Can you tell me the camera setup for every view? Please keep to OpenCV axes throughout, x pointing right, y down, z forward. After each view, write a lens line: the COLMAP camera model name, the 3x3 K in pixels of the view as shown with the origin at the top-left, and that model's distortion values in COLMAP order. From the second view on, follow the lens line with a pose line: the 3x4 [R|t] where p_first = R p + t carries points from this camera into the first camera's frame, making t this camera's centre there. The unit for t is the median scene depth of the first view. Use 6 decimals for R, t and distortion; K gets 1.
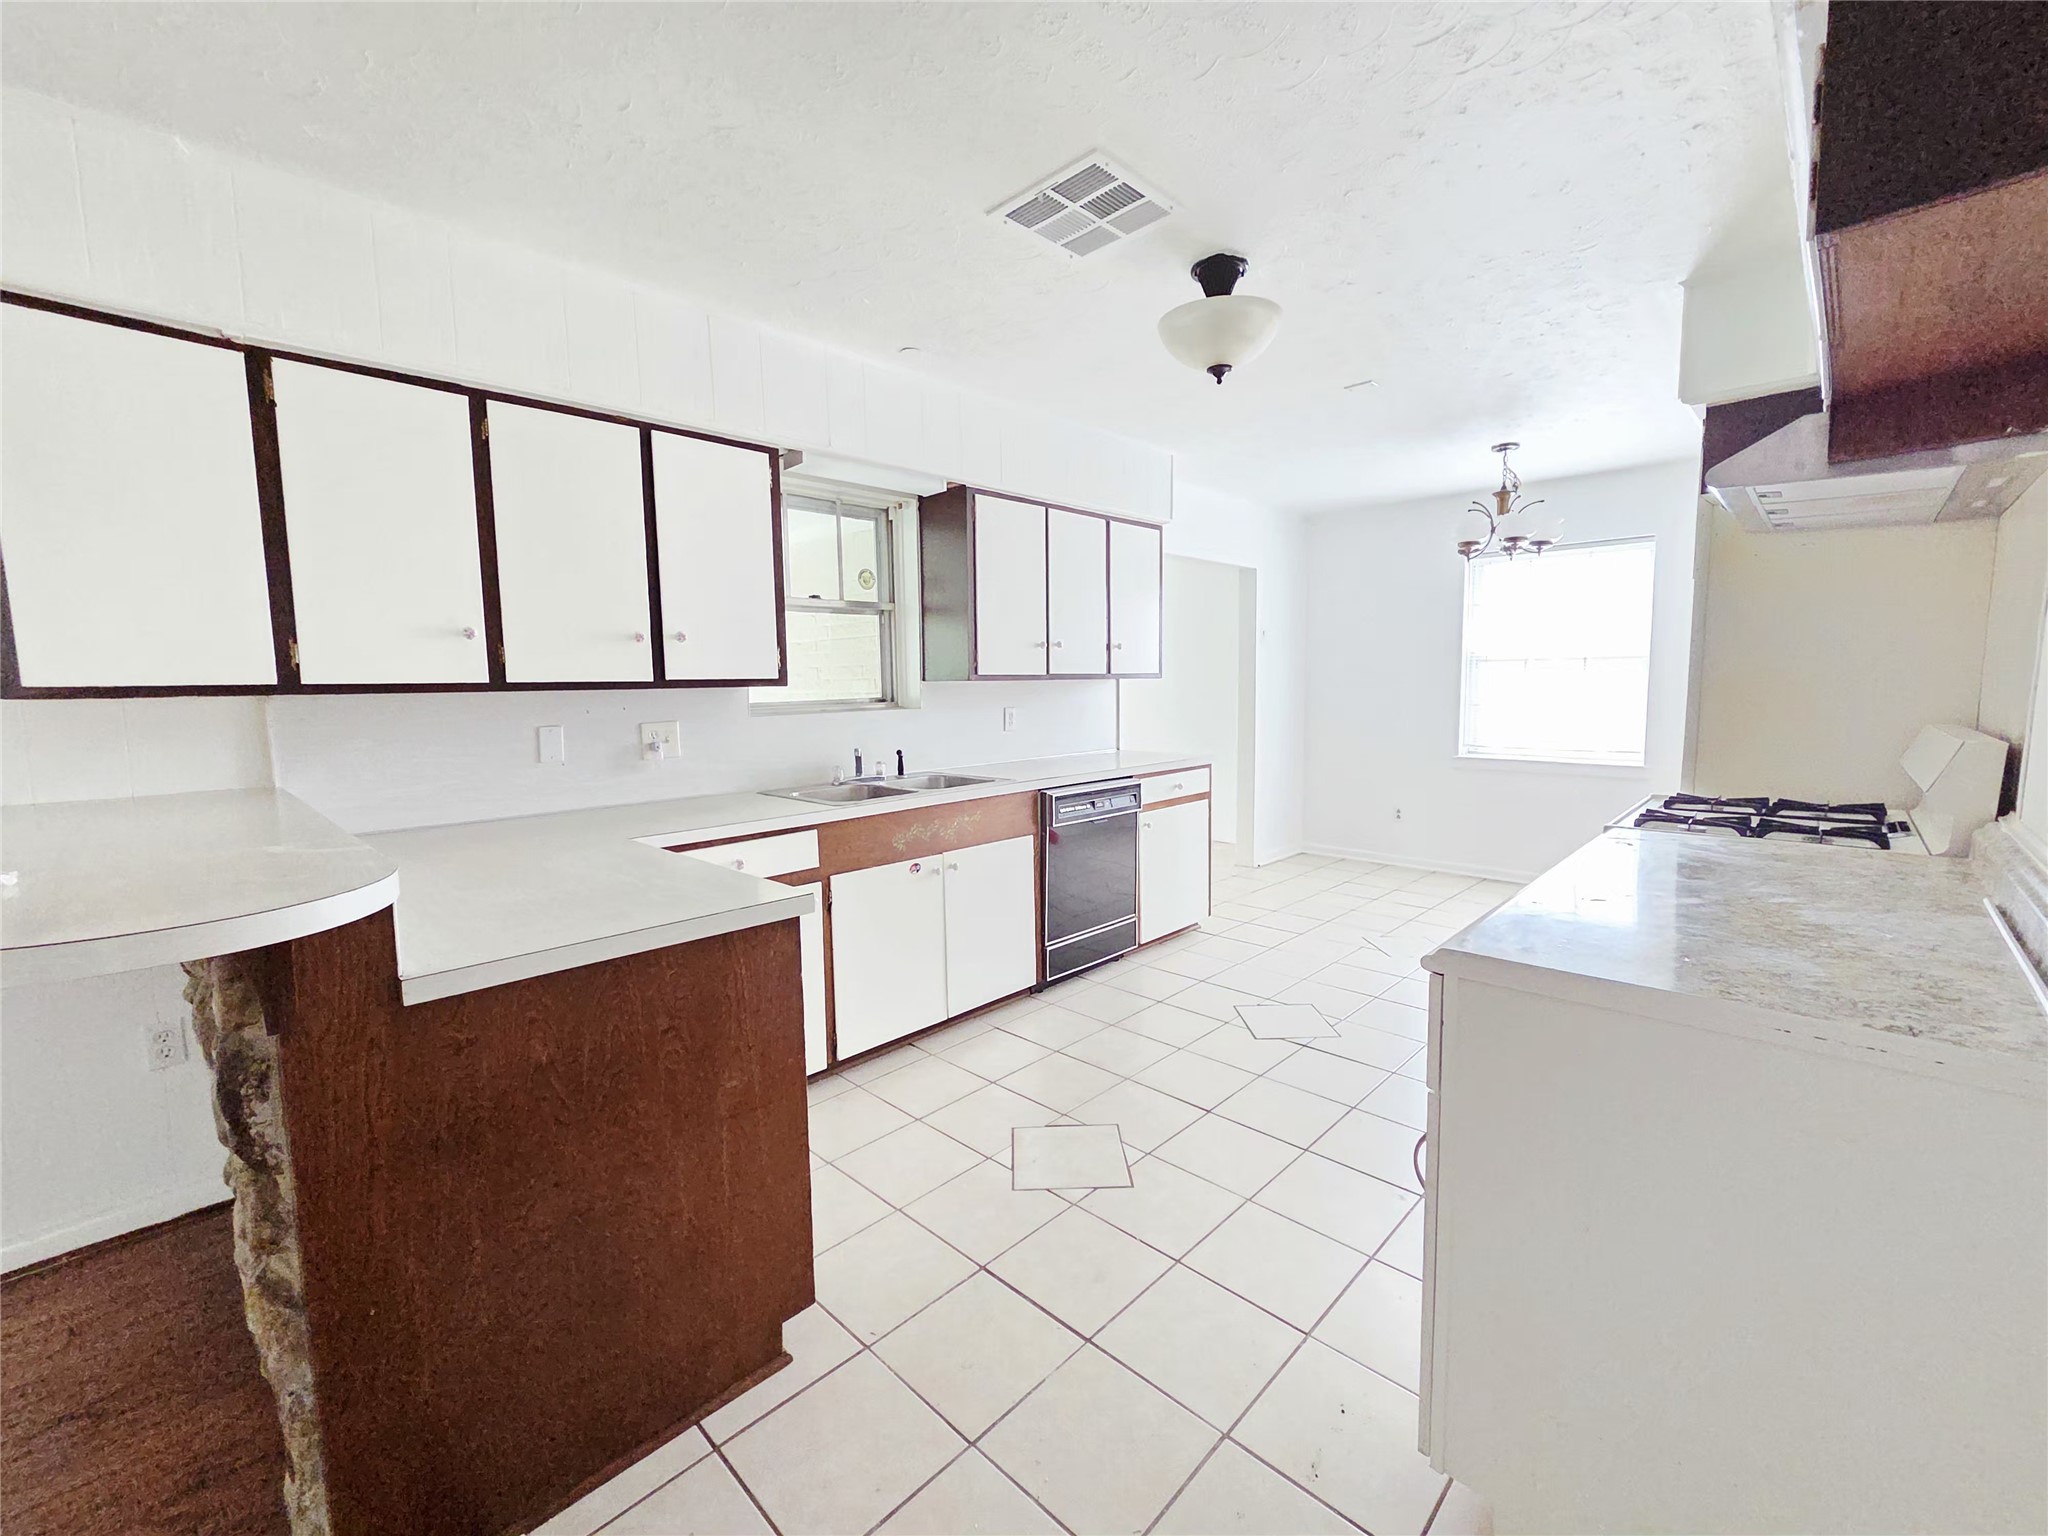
lens RADIAL K [[838.1, 0, 1031.0], [0, 838.1, 763.3], [0, 0, 1]] dist [0.001356, -0.001136]
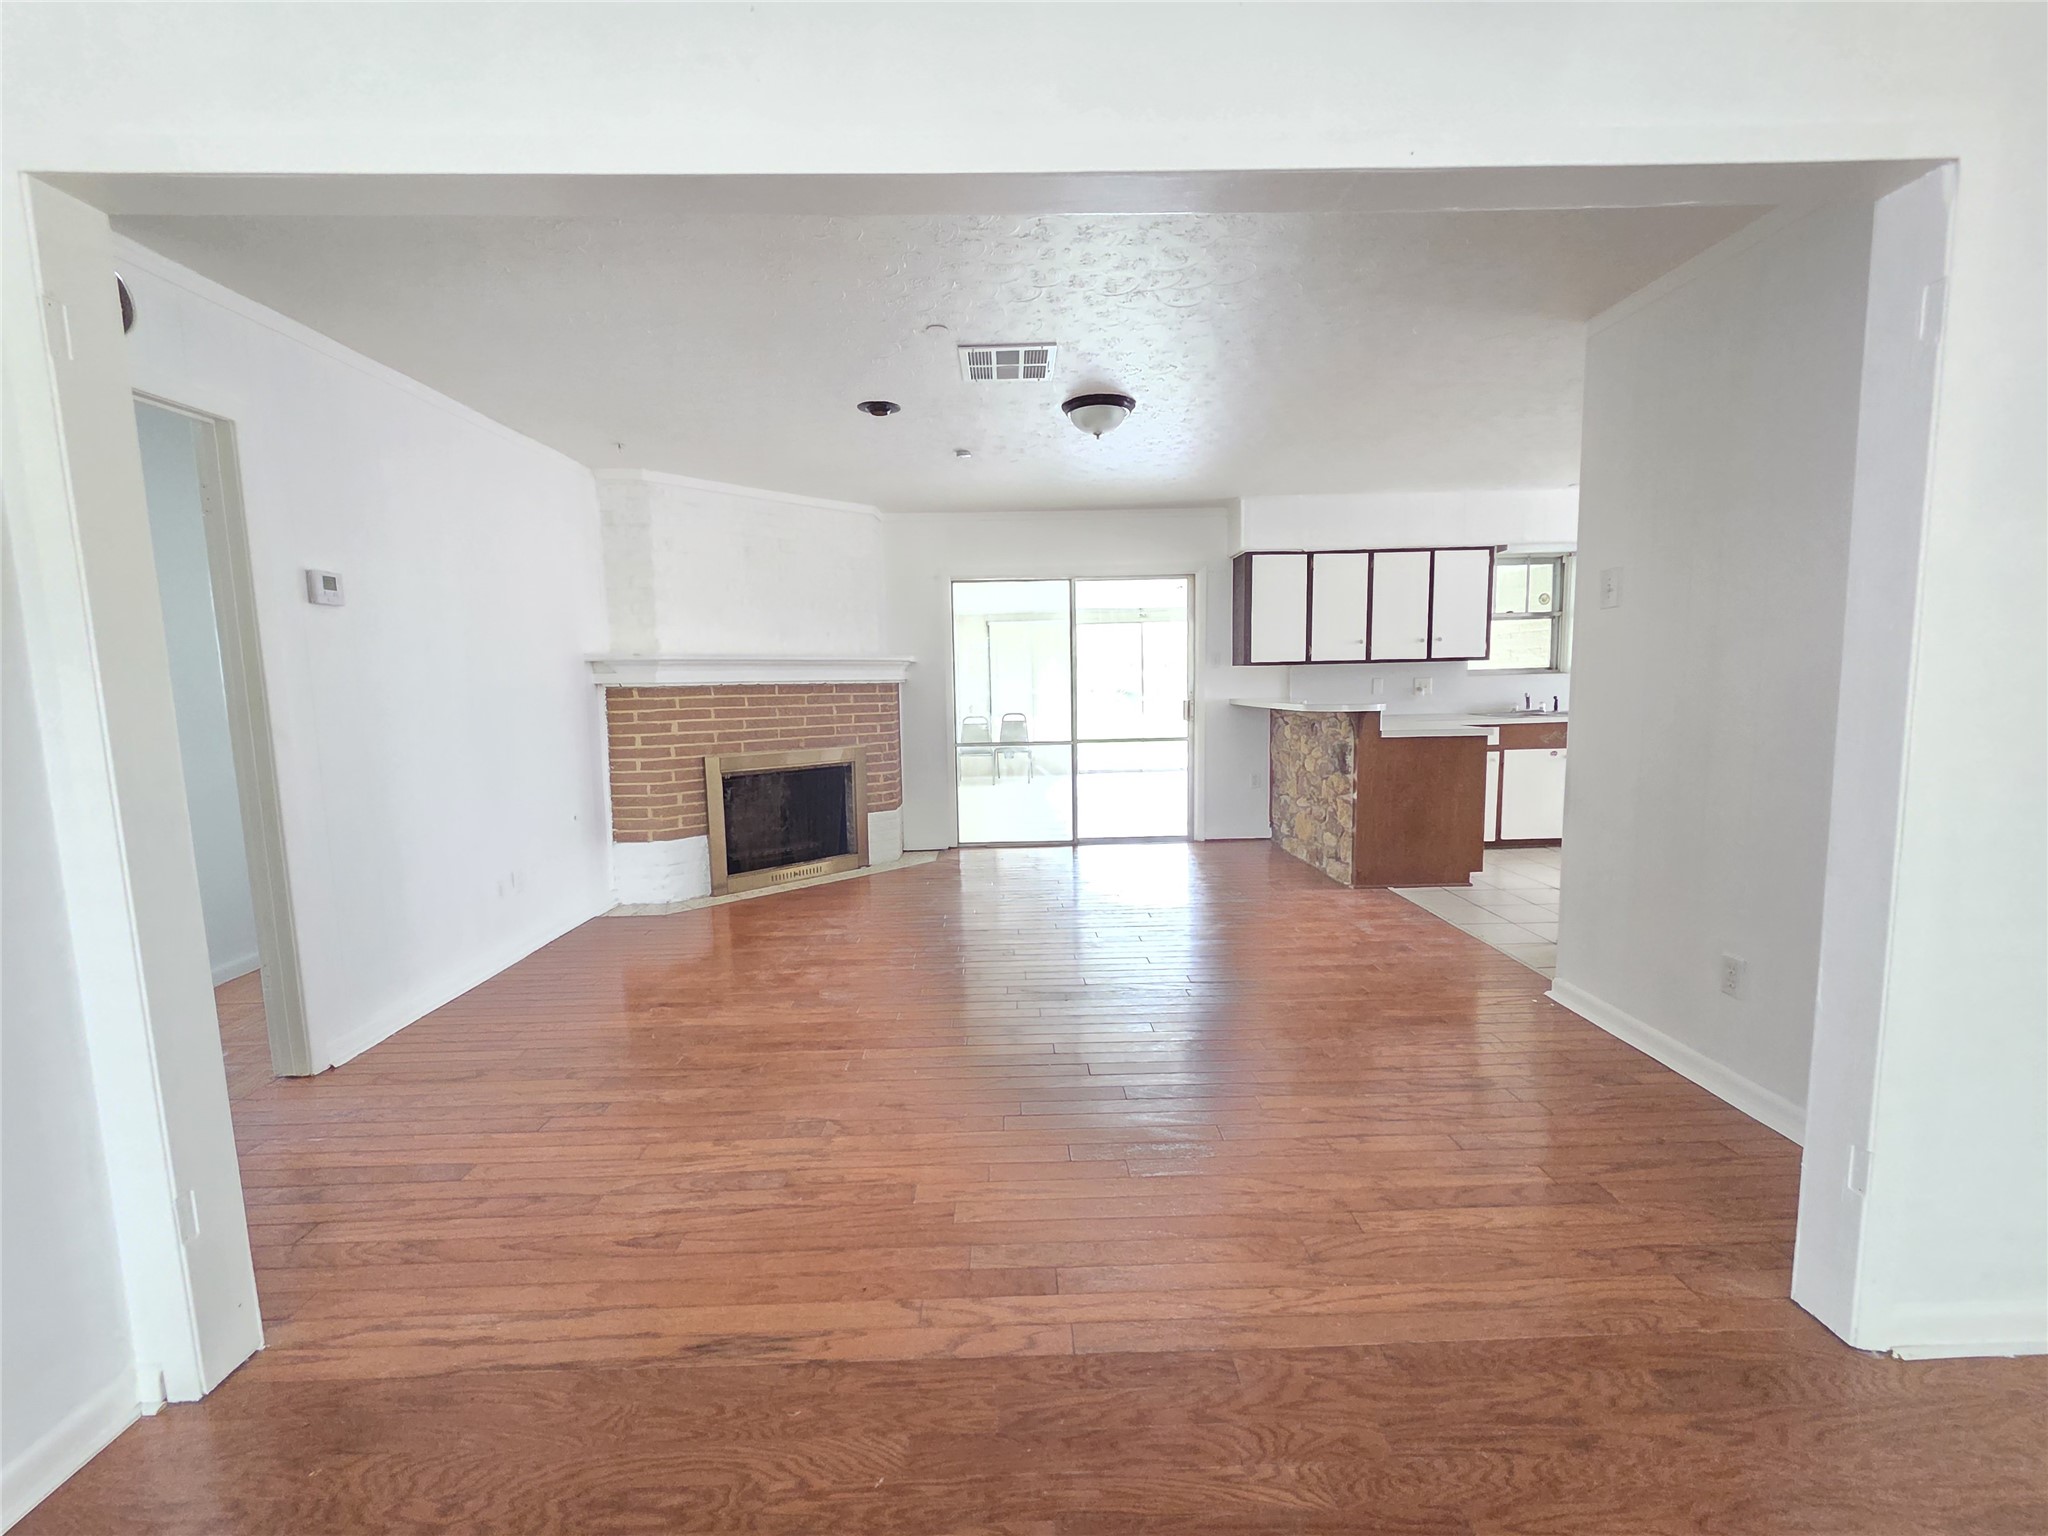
lens RADIAL K [[838.1, 0, 1025.2], [0, 838.1, 765.3], [0, 0, 1]] dist [0.001356, -0.001136]
pose [[0.708163, 0.073819, -0.702180, 0.370311], [-0.057682, 0.997244, 0.046666, 0.135601], [0.703689, 0.007456, 0.710469, -1.275560]]
